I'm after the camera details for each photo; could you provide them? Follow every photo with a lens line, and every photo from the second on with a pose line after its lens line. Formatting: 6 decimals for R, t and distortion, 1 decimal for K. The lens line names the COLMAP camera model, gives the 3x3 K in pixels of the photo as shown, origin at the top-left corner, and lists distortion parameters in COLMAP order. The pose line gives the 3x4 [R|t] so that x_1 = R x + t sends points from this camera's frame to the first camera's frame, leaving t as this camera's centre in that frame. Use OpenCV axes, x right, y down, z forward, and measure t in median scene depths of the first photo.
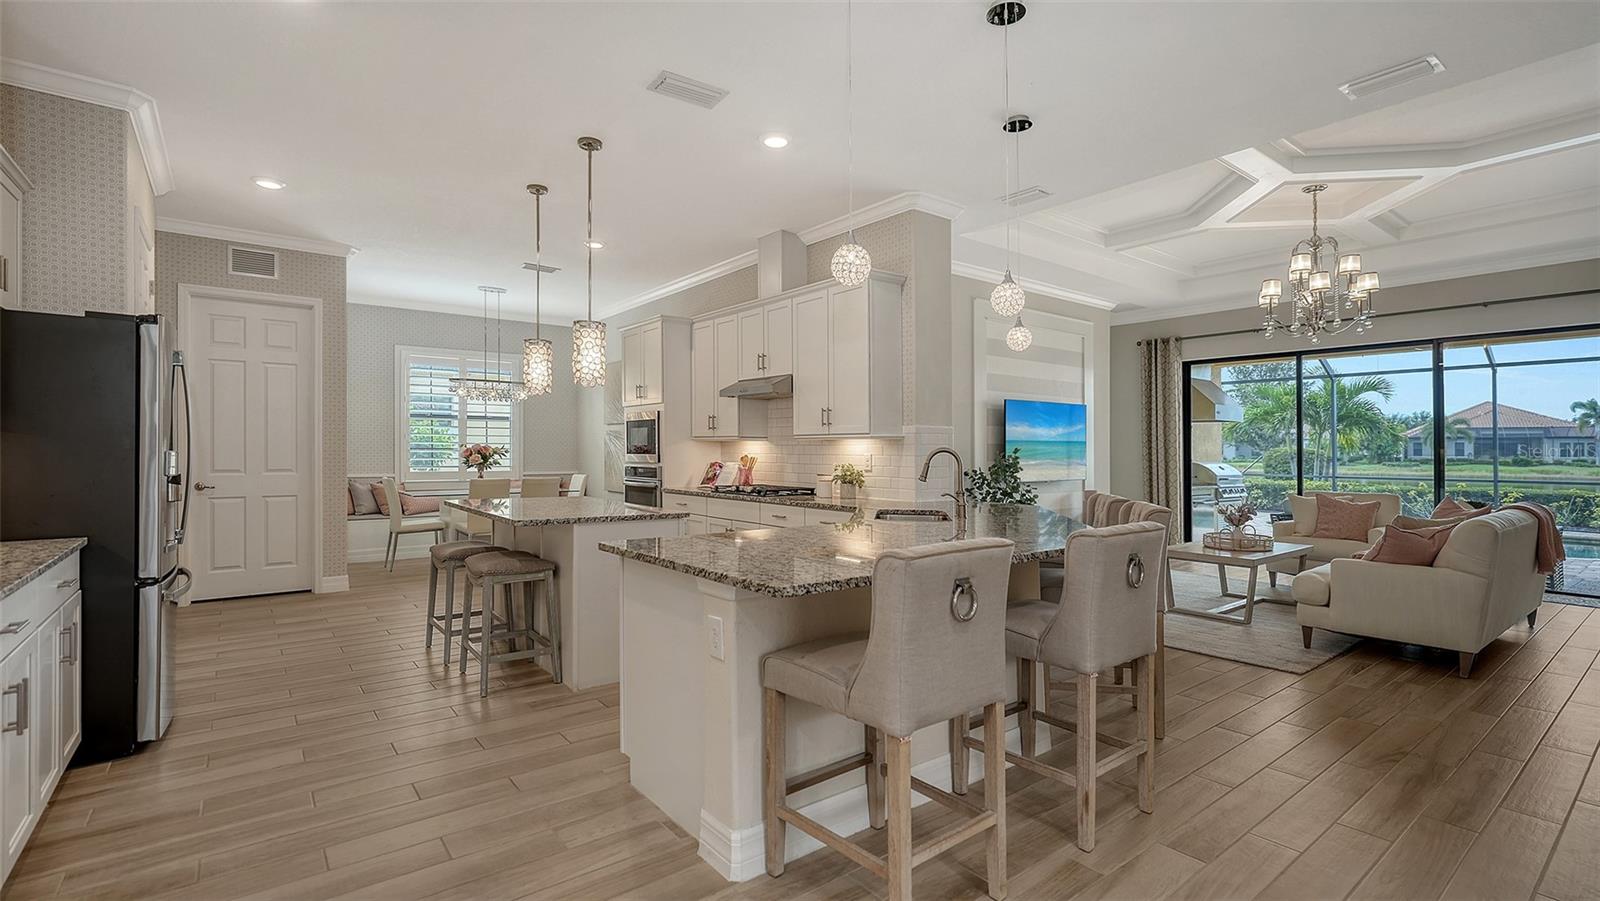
lens RADIAL K [[725.4, 0, 787.3], [0, 725.4, 470.2], [0, 0, 1]] dist [-0.002475, 0.000853]
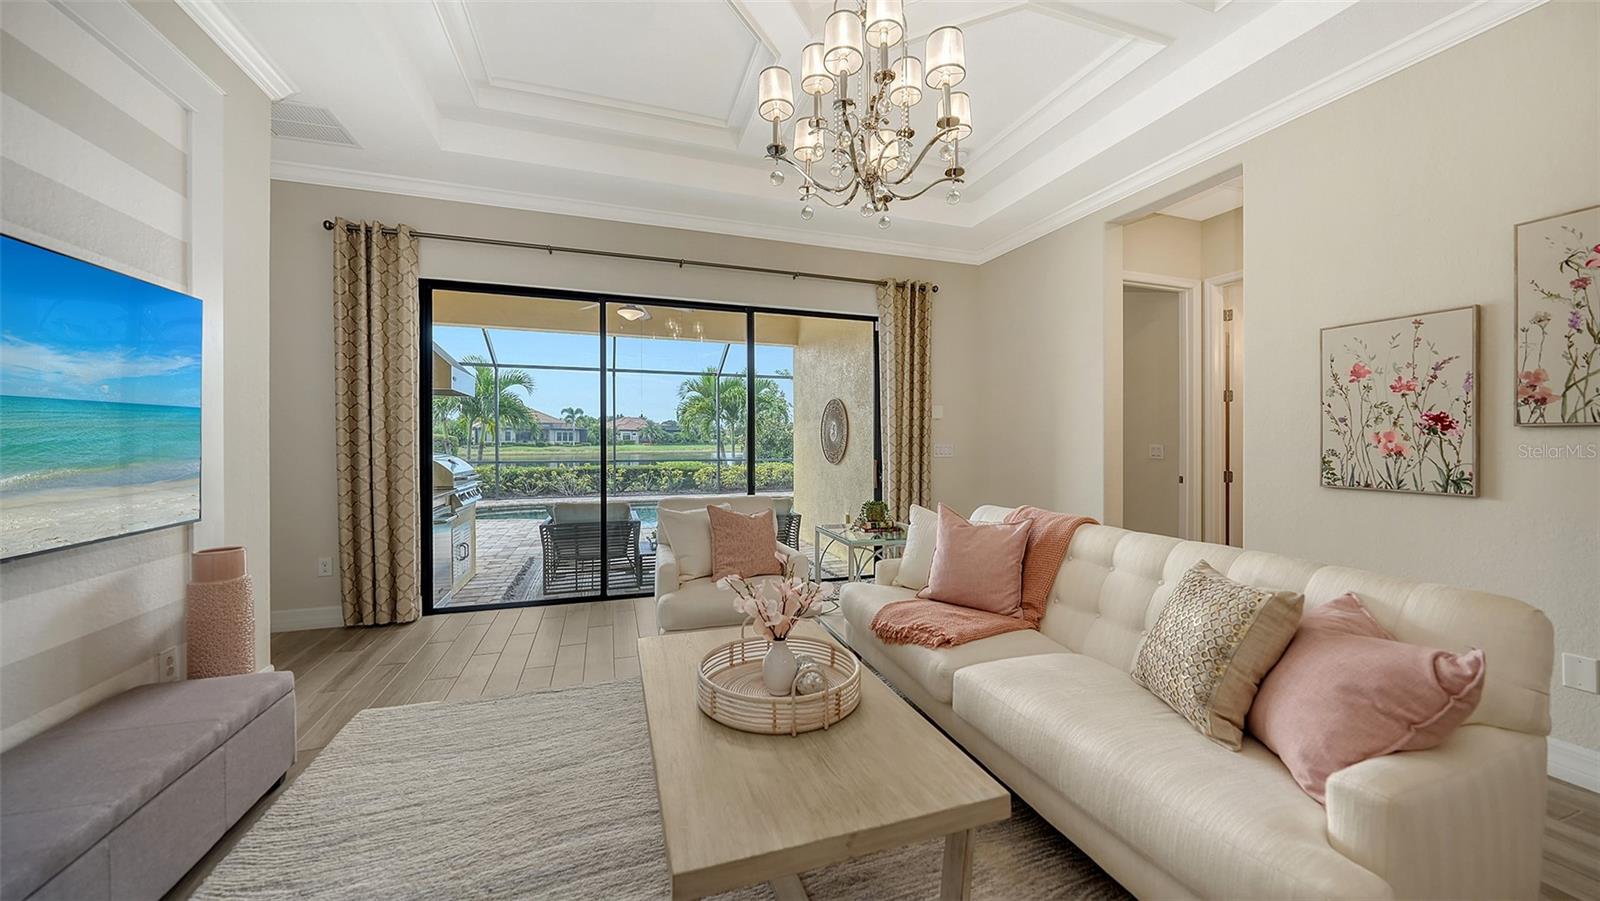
lens RADIAL K [[562.0, 0, 803.9], [0, 562.0, 440.8], [0, 0, 1]] dist [-0.000514, -0.000129]
pose [[0.315738, -0.005627, 0.948830, 0.302177], [0.025068, 0.999683, -0.002414, -0.020583], [-0.948515, 0.024547, 0.315779, 0.776818]]
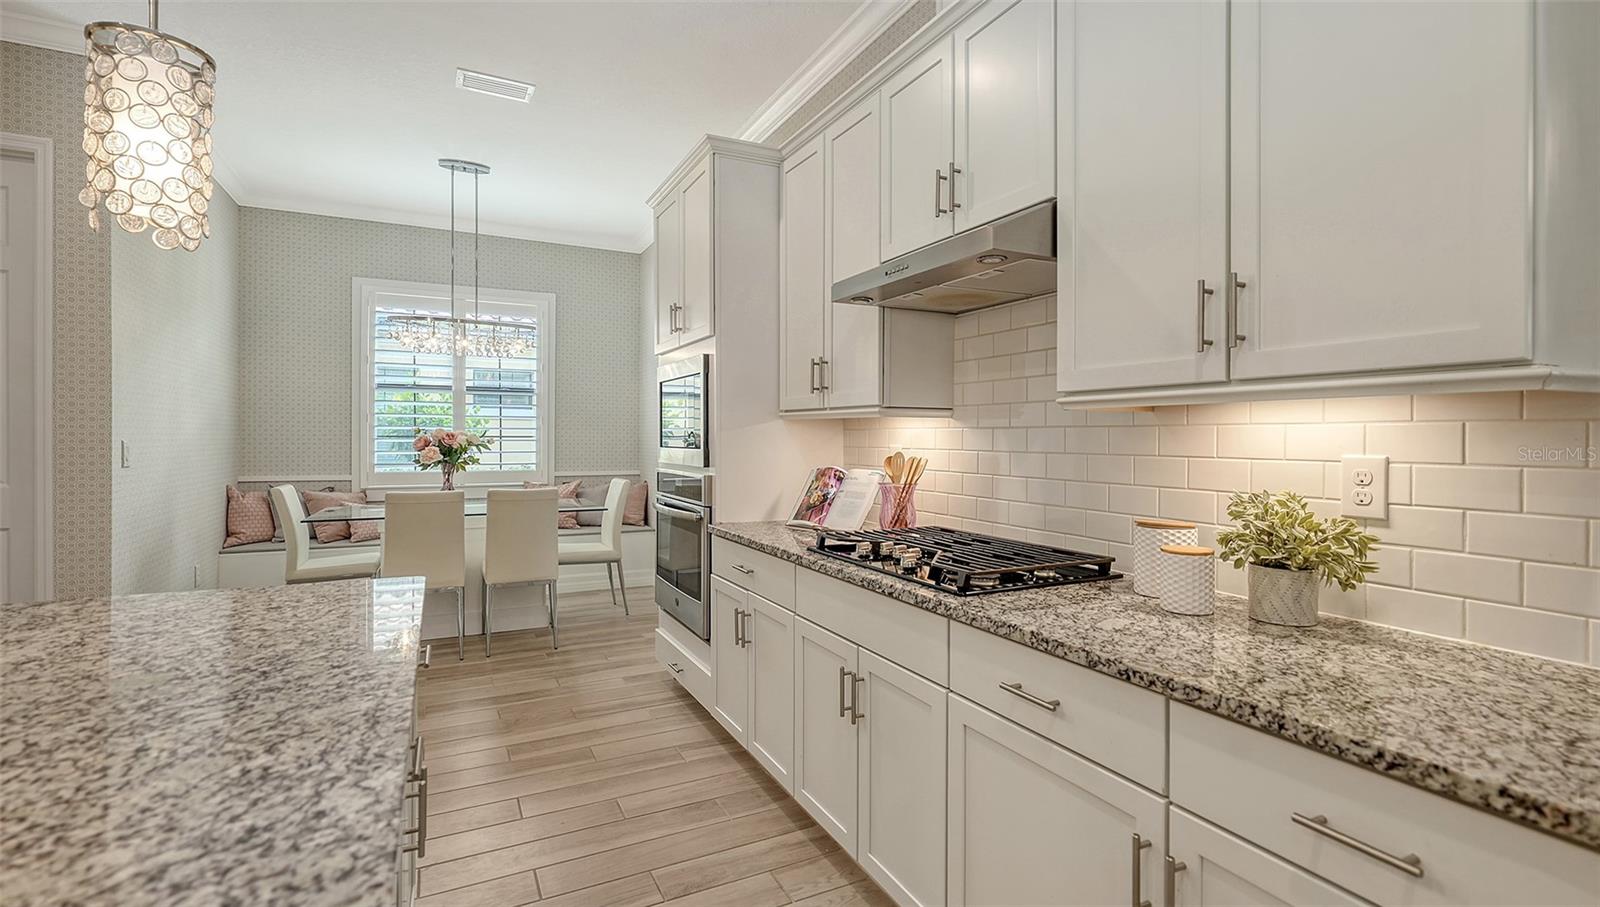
lens RADIAL K [[718.6, 0, 797.3], [0, 718.6, 443.7], [0, 0, 1]] dist [-0.000455, 0.000041]
pose [[0.981787, 0.002562, -0.189967, -0.034711], [-0.006446, 0.999783, -0.019829, -0.016787], [0.189874, 0.020693, 0.981590, 0.565519]]
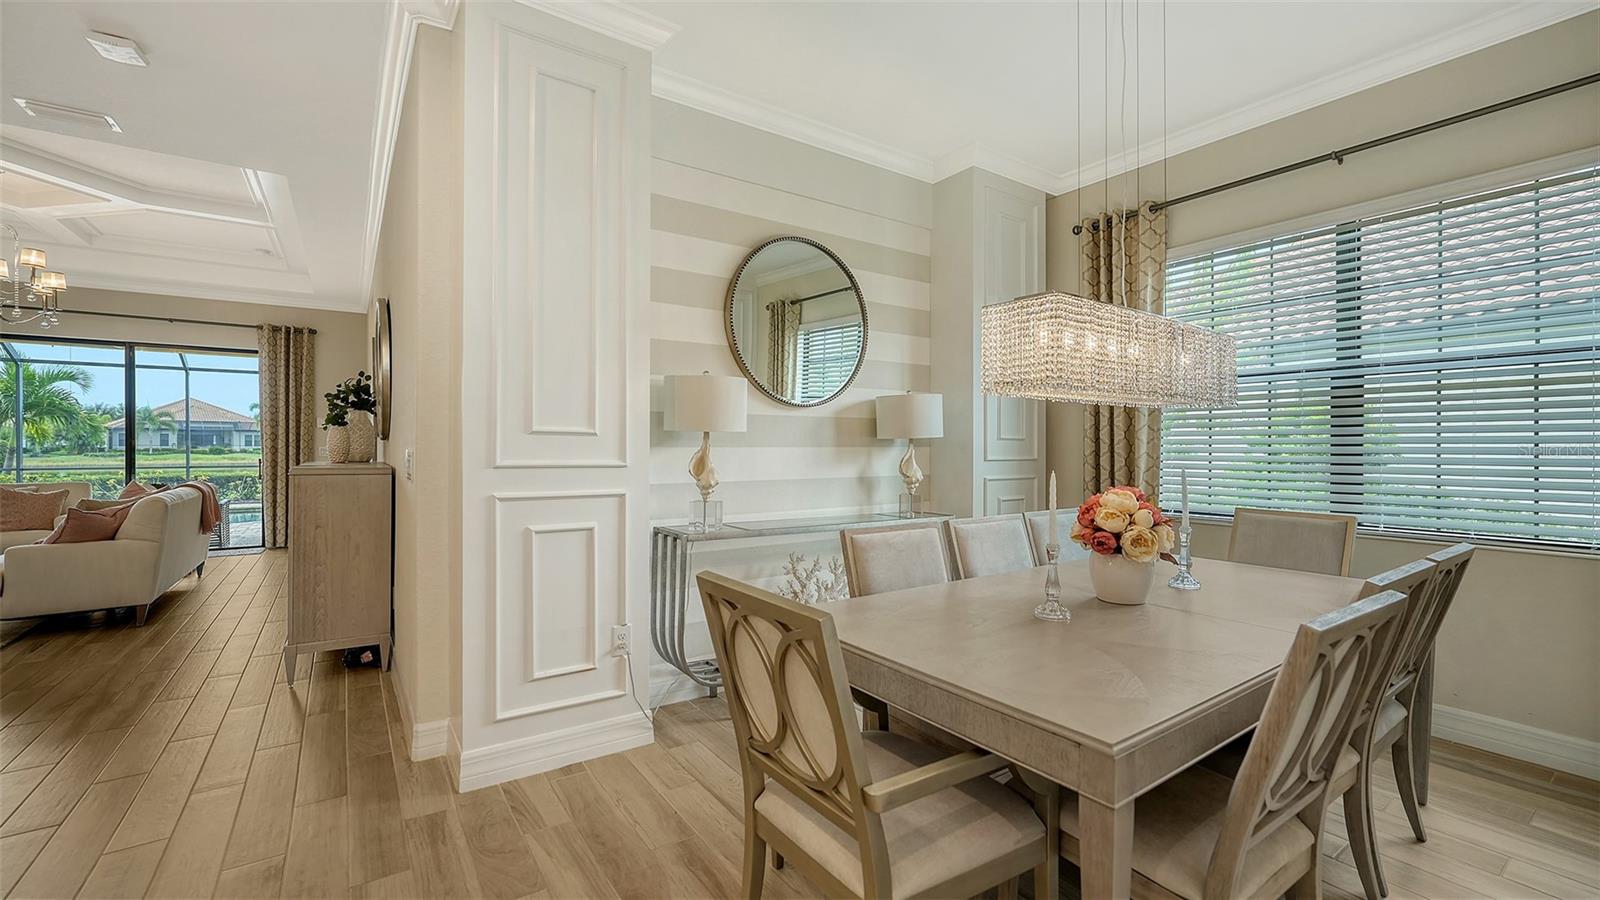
lens RADIAL K [[665.4, 0, 810.6], [0, 665.4, 425.4], [0, 0, 1]] dist [-0.057174, 0.018354]
pose [[0.033113, 0.026200, 0.999108, -0.061319], [0.025561, 0.999307, -0.027052, 0.002959], [-0.999125, 0.026434, 0.032421, -0.094544]]
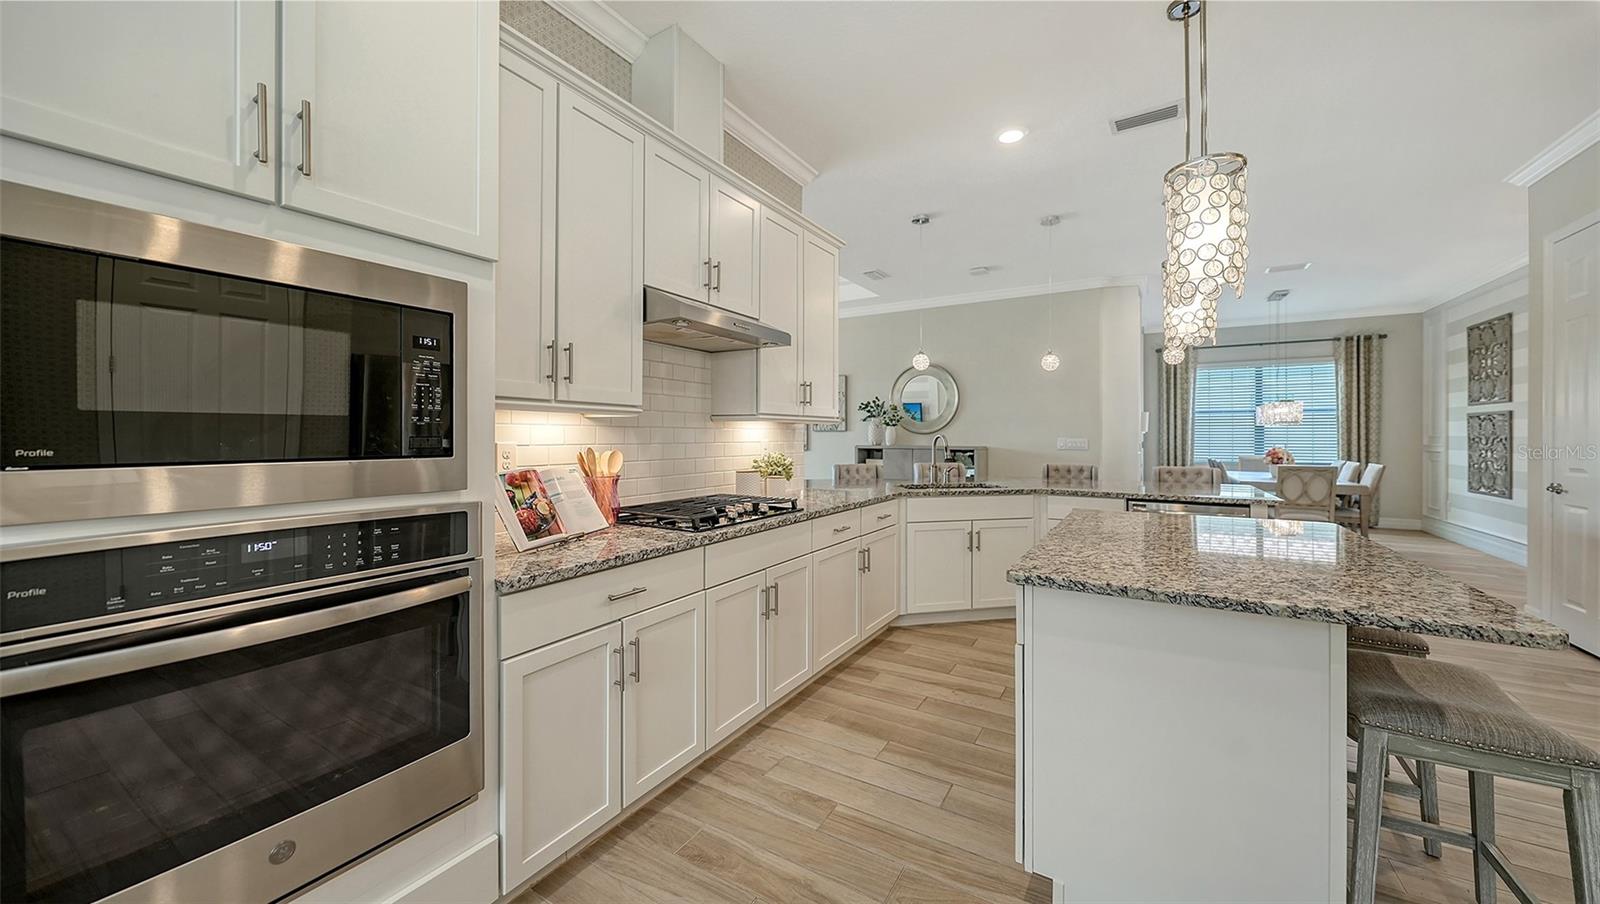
lens RADIAL K [[575.9, 0, 799.1], [0, 575.9, 438.6], [0, 0, 1]] dist [-0.000396, -0.000049]
pose [[-0.361117, -0.011838, 0.932446, -0.406609], [0.021500, 0.999548, 0.021016, -0.029950], [-0.932273, 0.027637, -0.360699, 0.963865]]
